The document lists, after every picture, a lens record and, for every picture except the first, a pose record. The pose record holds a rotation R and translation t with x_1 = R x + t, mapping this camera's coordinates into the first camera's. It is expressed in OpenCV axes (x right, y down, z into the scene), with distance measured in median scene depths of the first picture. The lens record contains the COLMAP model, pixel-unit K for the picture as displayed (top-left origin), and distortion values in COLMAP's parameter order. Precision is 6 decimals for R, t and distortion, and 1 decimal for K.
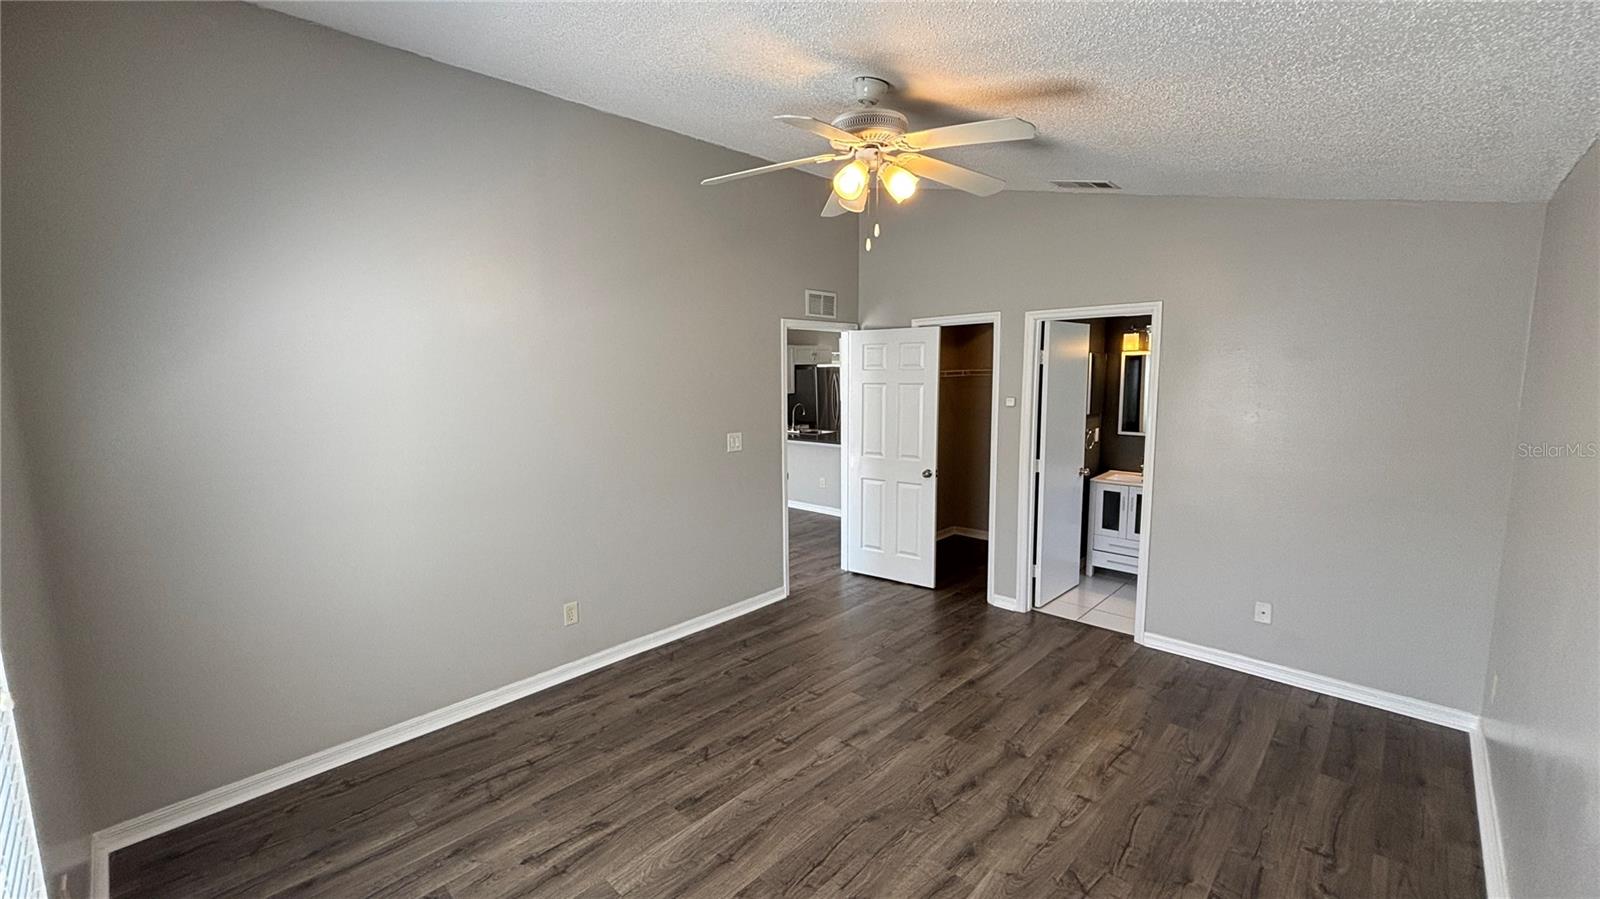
lens RADIAL K [[646.1, 0, 800.0], [0, 646.1, 449.5], [0, 0, 1]] dist [-0.000149, 0.000117]
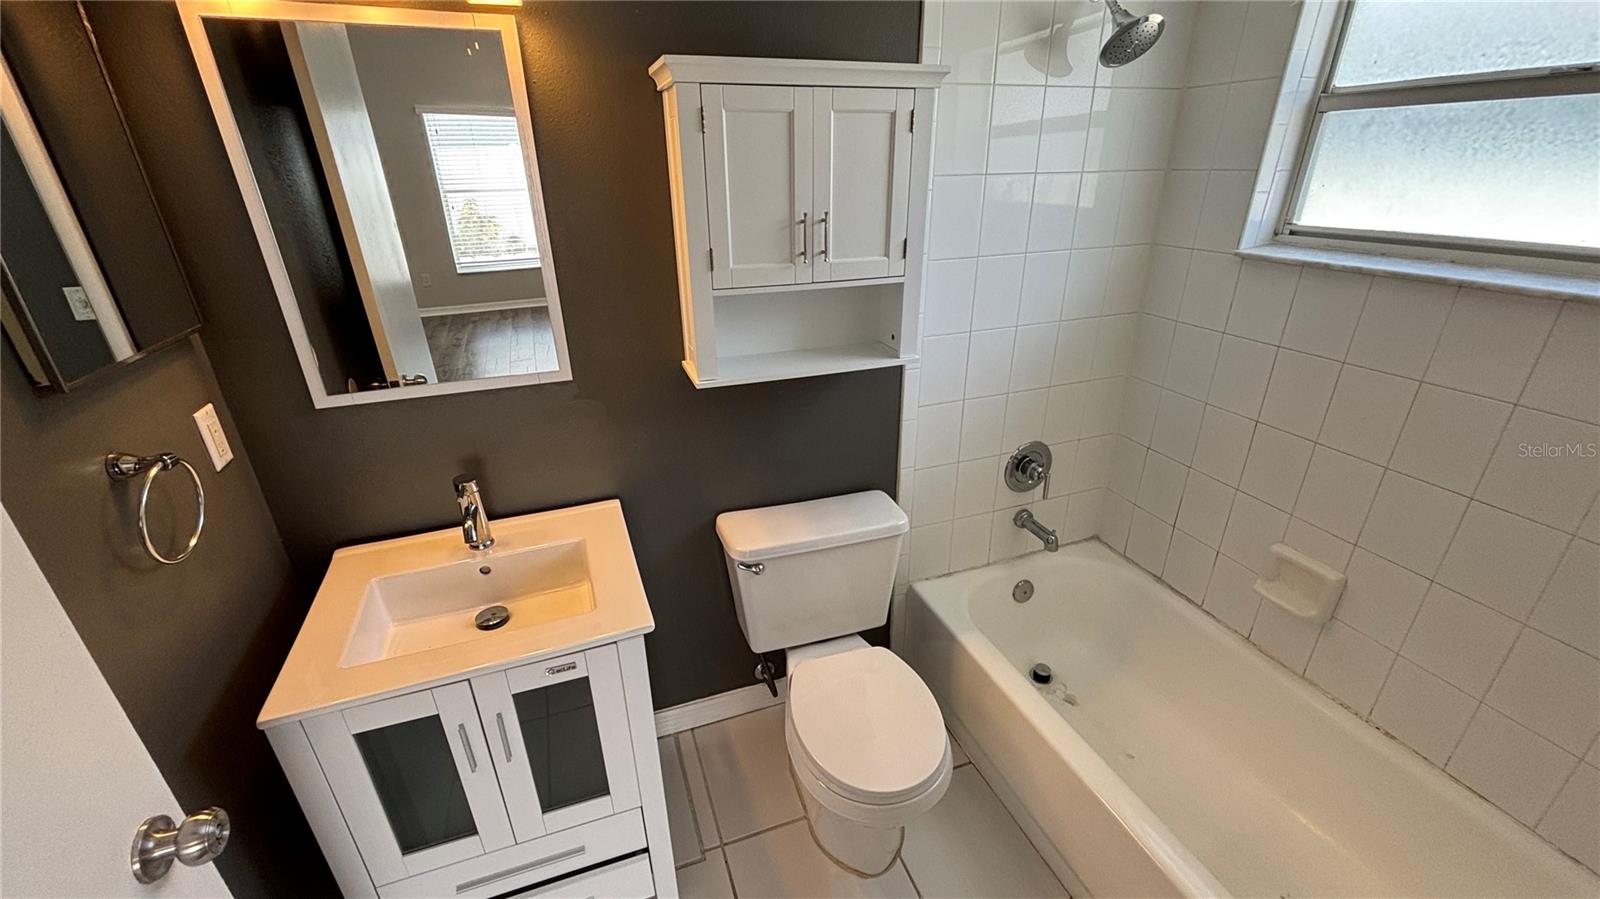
lens RADIAL K [[646.1, 0, 800.0], [0, 646.1, 449.5], [0, 0, 1]] dist [-0.000149, 0.000117]
pose [[0.442475, -0.361336, 0.820763, 0.393753], [0.113676, 0.930449, 0.348342, -0.079177], [-0.889547, -0.060831, 0.452776, 0.778976]]
